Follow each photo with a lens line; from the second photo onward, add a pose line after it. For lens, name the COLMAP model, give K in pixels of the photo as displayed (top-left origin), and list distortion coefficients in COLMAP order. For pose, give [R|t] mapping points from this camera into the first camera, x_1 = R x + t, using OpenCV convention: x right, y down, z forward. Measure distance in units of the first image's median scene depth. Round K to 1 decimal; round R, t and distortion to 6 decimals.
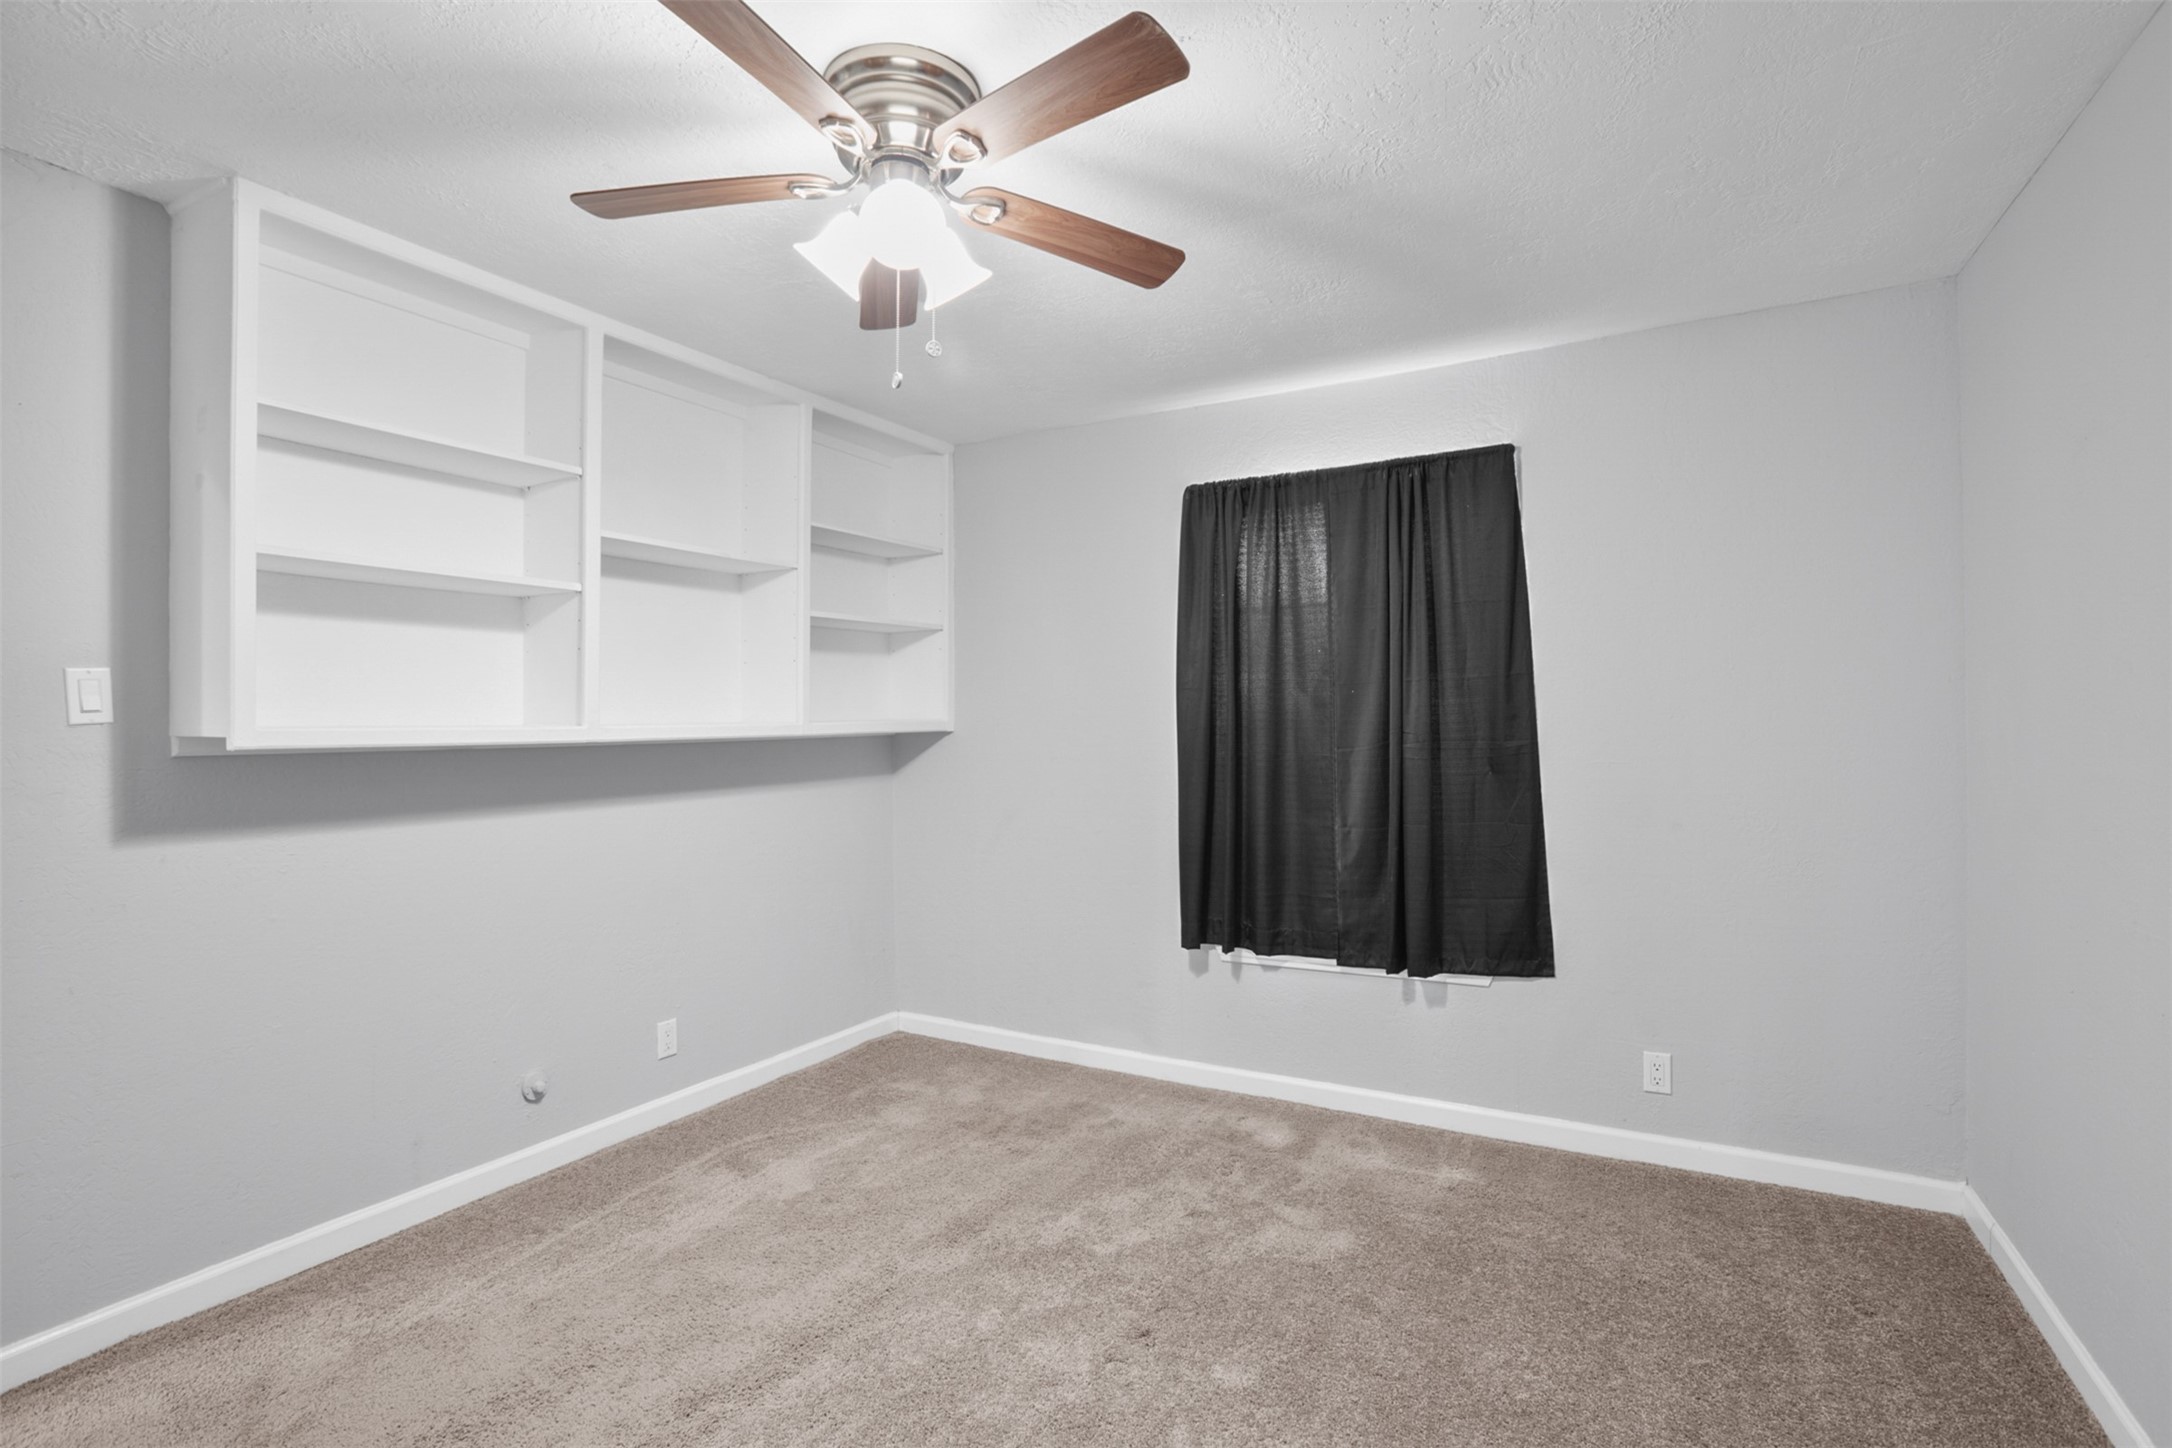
lens RADIAL K [[1023.9, 0, 1078.2], [0, 1023.9, 727.2], [0, 0, 1]] dist [-0.051778, 0.000215]
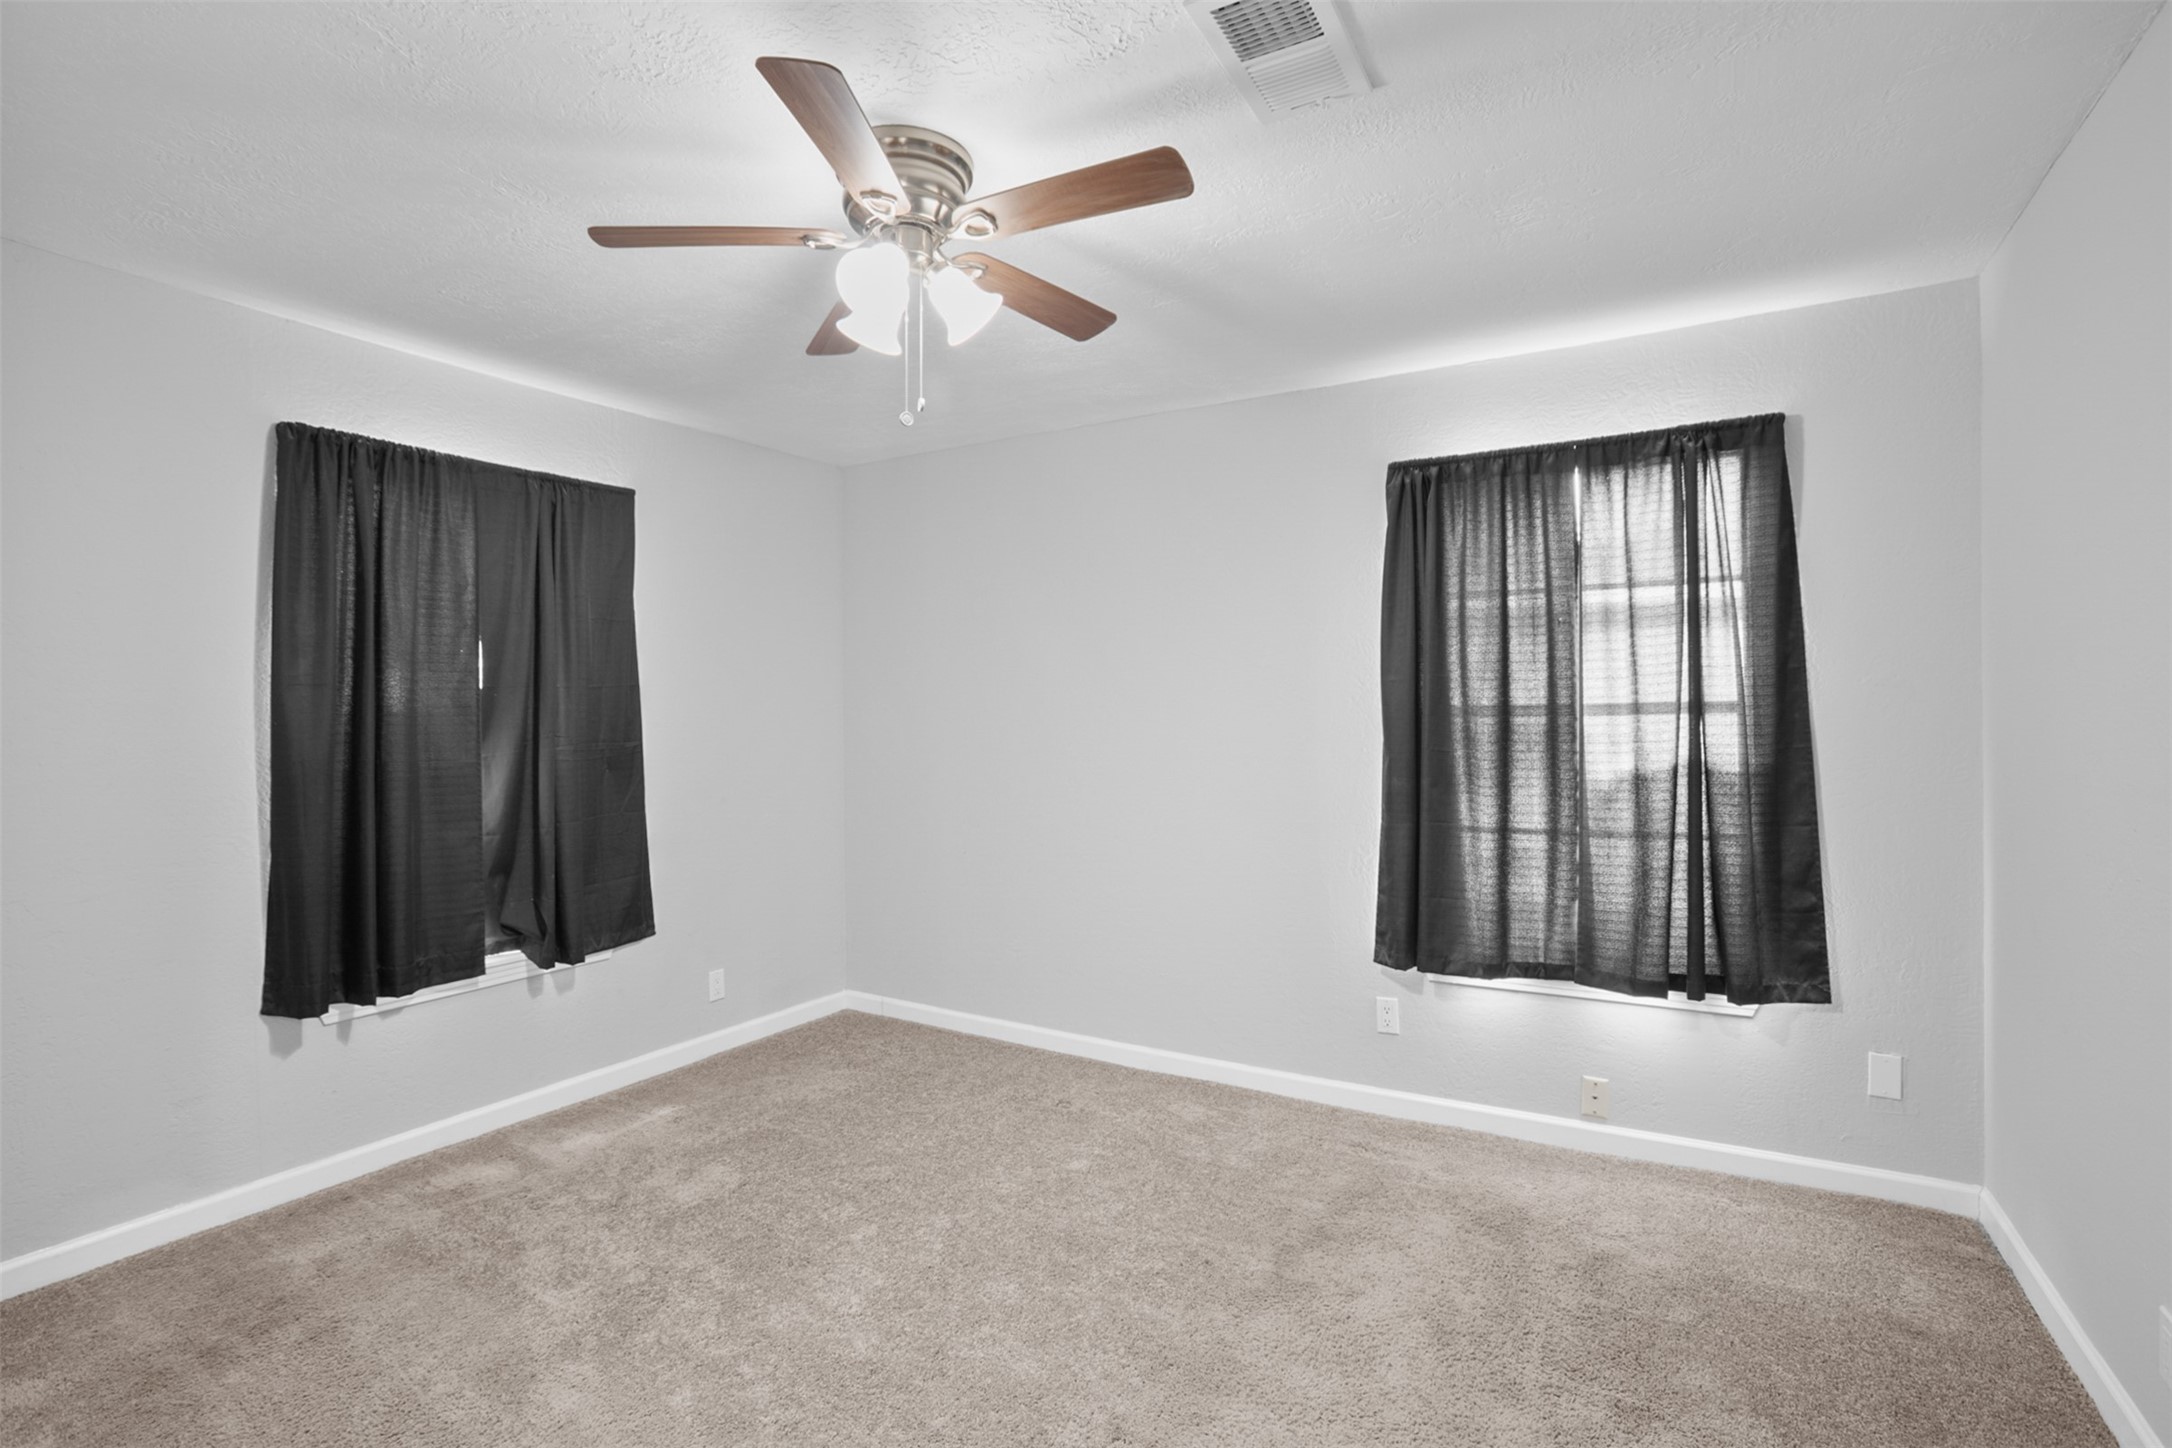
lens RADIAL K [[1011.4, 0, 1084.0], [0, 1011.4, 731.2], [0, 0, 1]] dist [-0.053864, 0.021525]
pose [[0.021633, -0.001277, 0.999765, -0.704919], [0.024265, 0.999705, 0.000752, 0.014352], [-0.999471, 0.024243, 0.021658, 0.437509]]
